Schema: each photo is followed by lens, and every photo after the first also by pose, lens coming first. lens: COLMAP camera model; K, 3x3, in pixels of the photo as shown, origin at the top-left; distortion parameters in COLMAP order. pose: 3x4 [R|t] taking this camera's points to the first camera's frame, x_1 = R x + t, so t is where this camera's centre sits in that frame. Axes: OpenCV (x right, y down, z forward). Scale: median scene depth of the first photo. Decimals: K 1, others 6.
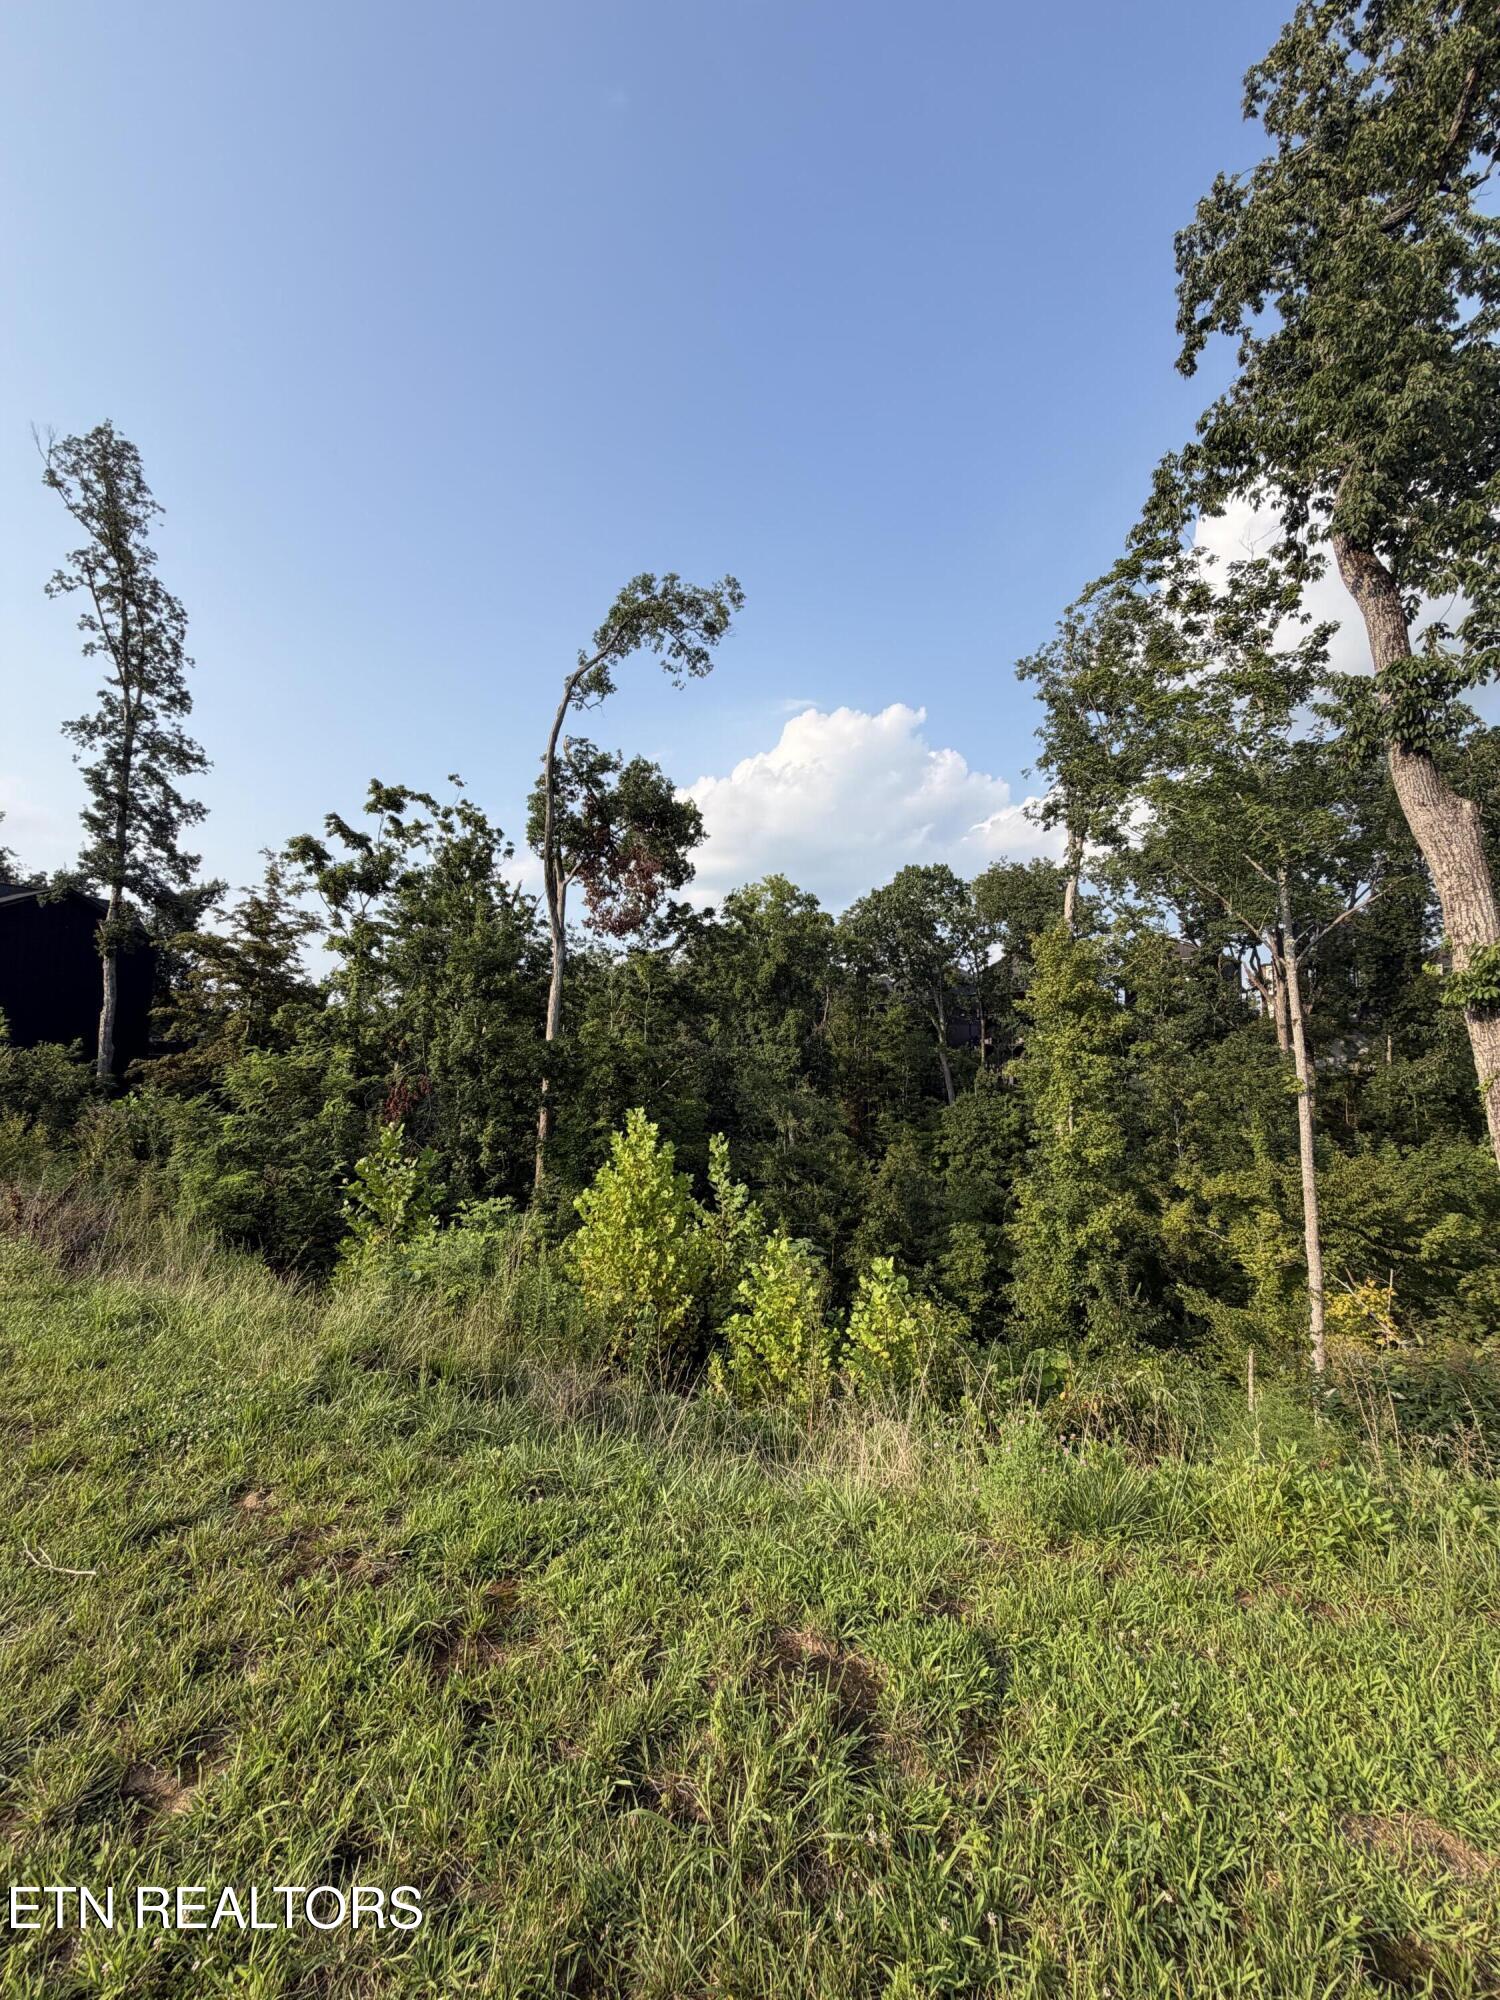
lens RADIAL K [[786.7, 0, 764.5], [0, 786.7, 1002.0], [0, 0, 1]] dist [0.002370, -0.000468]
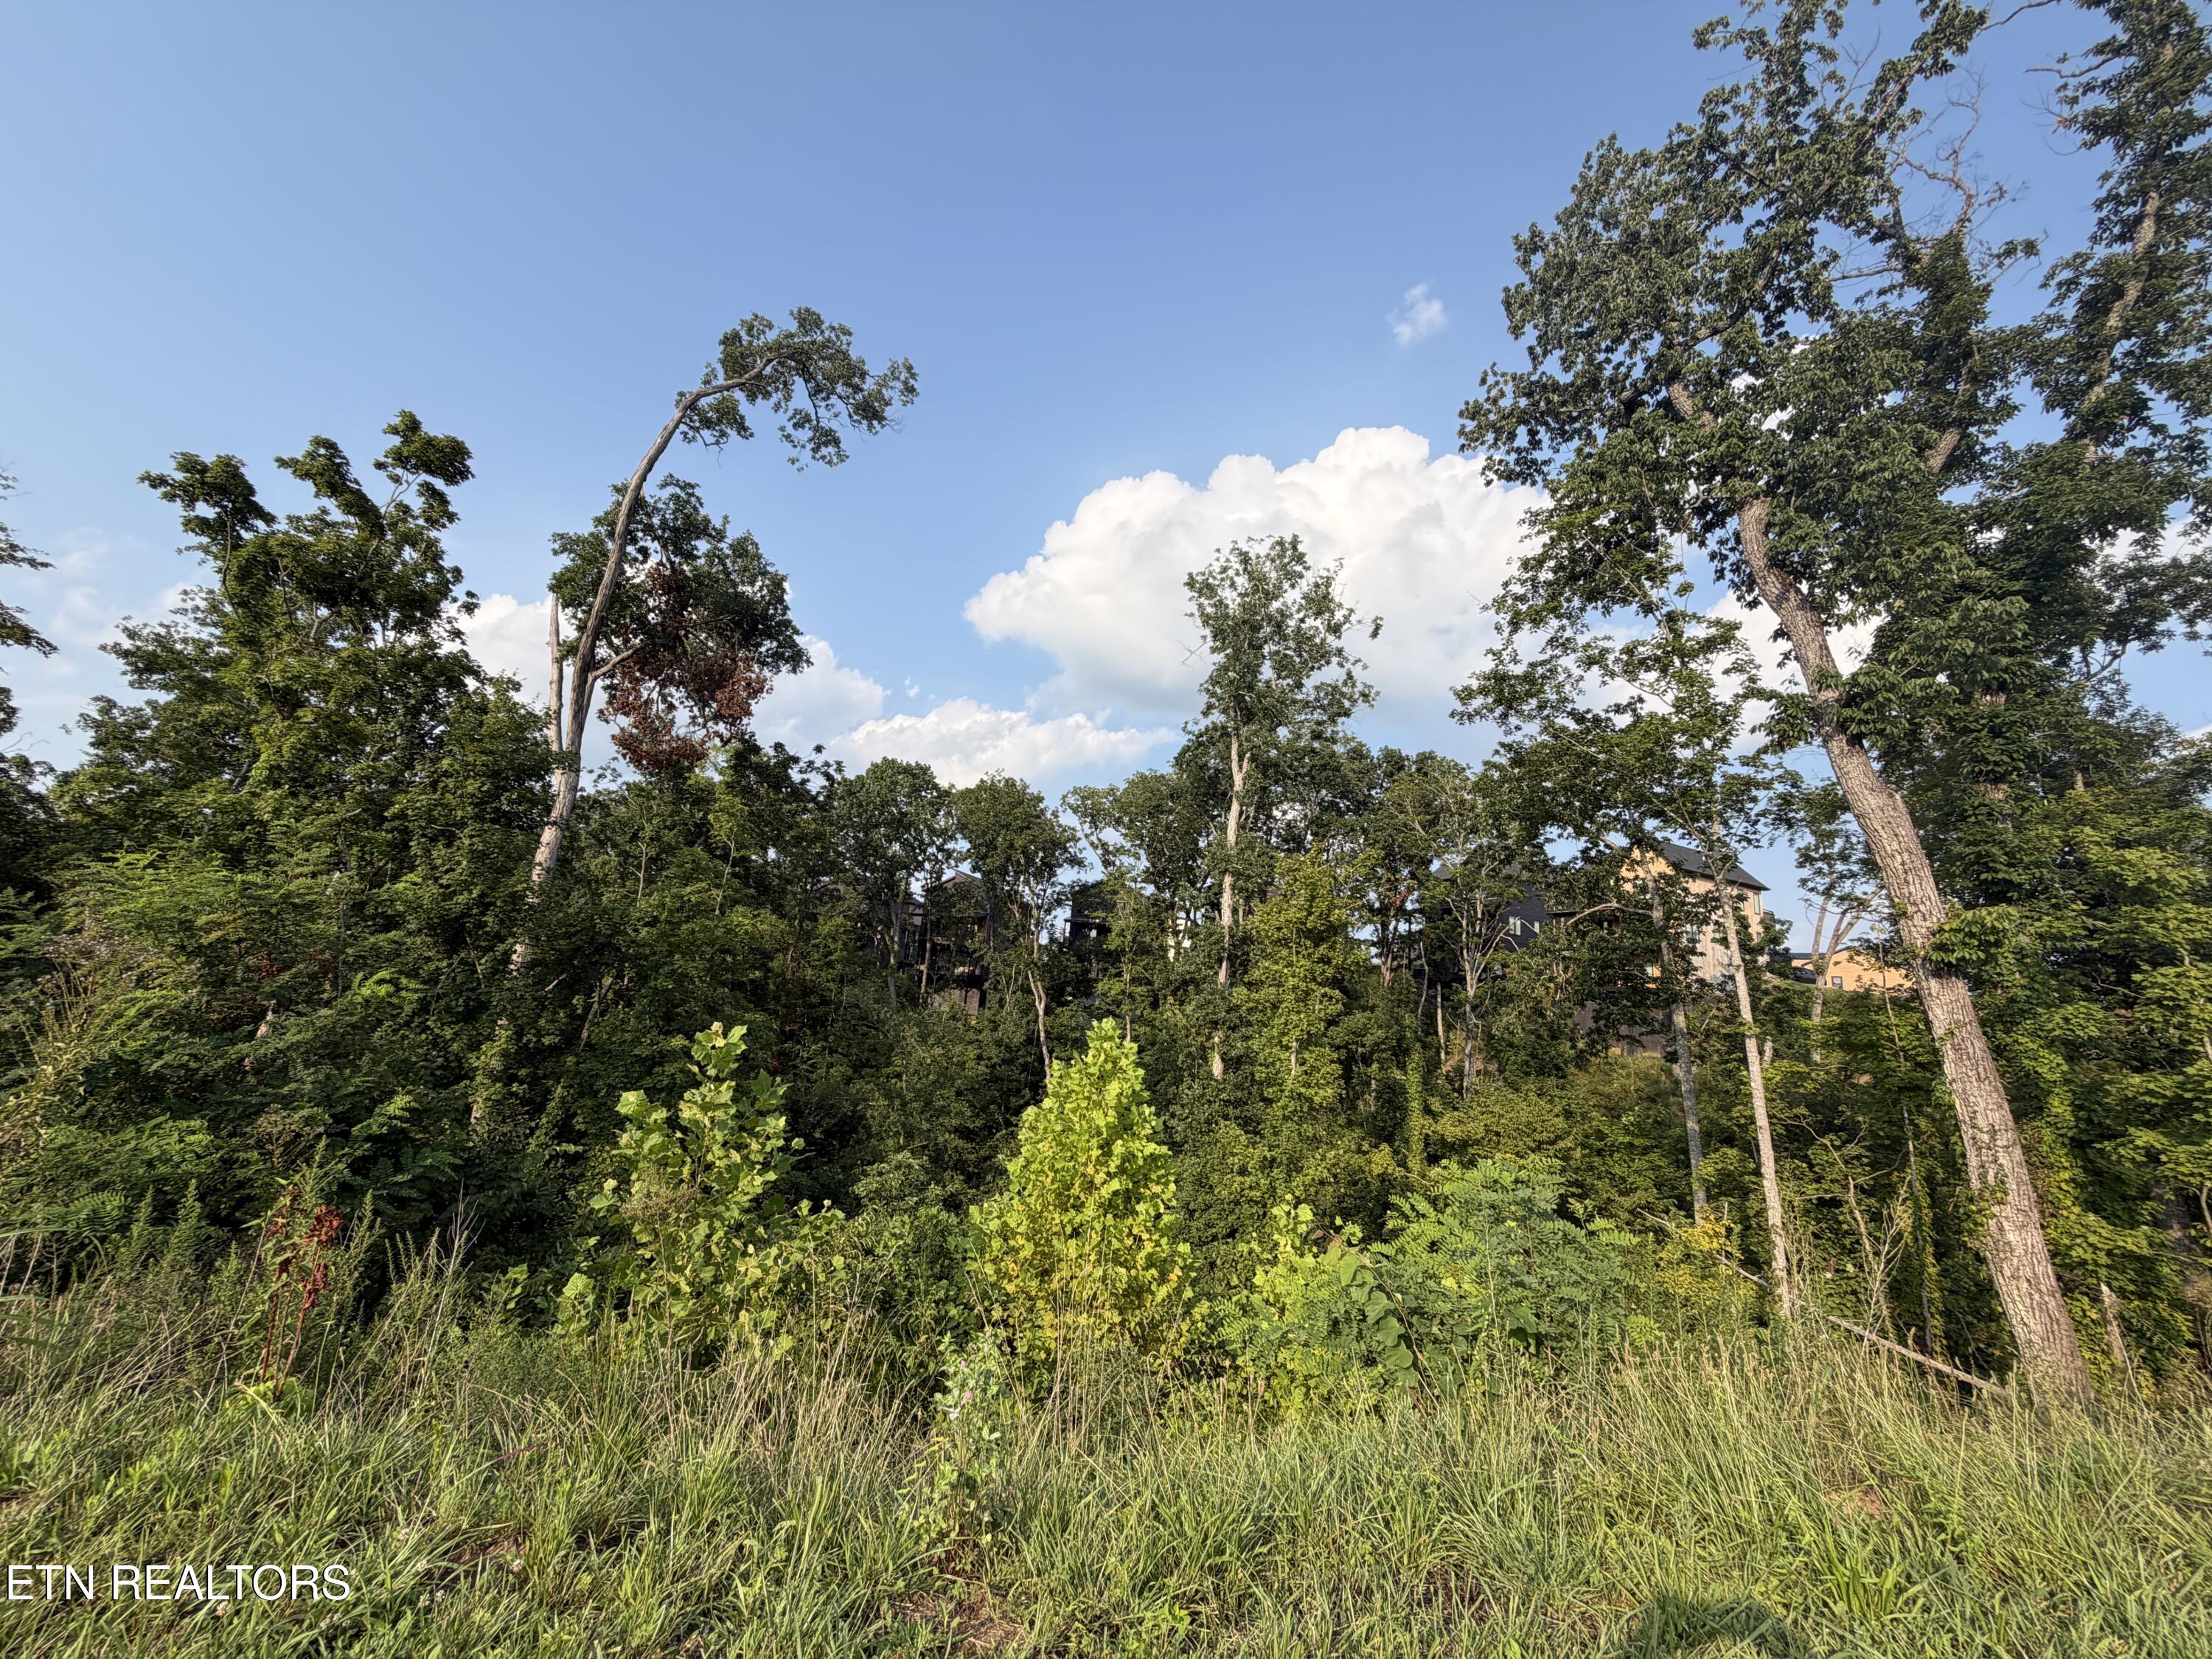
lens RADIAL K [[870.0, 0, 1101.1], [0, 870.0, 839.4], [0, 0, 1]] dist [0.002370, -0.000468]
pose [[0.846903, 0.156674, 0.508142, -0.253115], [-0.106529, 0.986226, -0.126532, 0.035180], [-0.520967, 0.053029, 0.851928, 0.160294]]
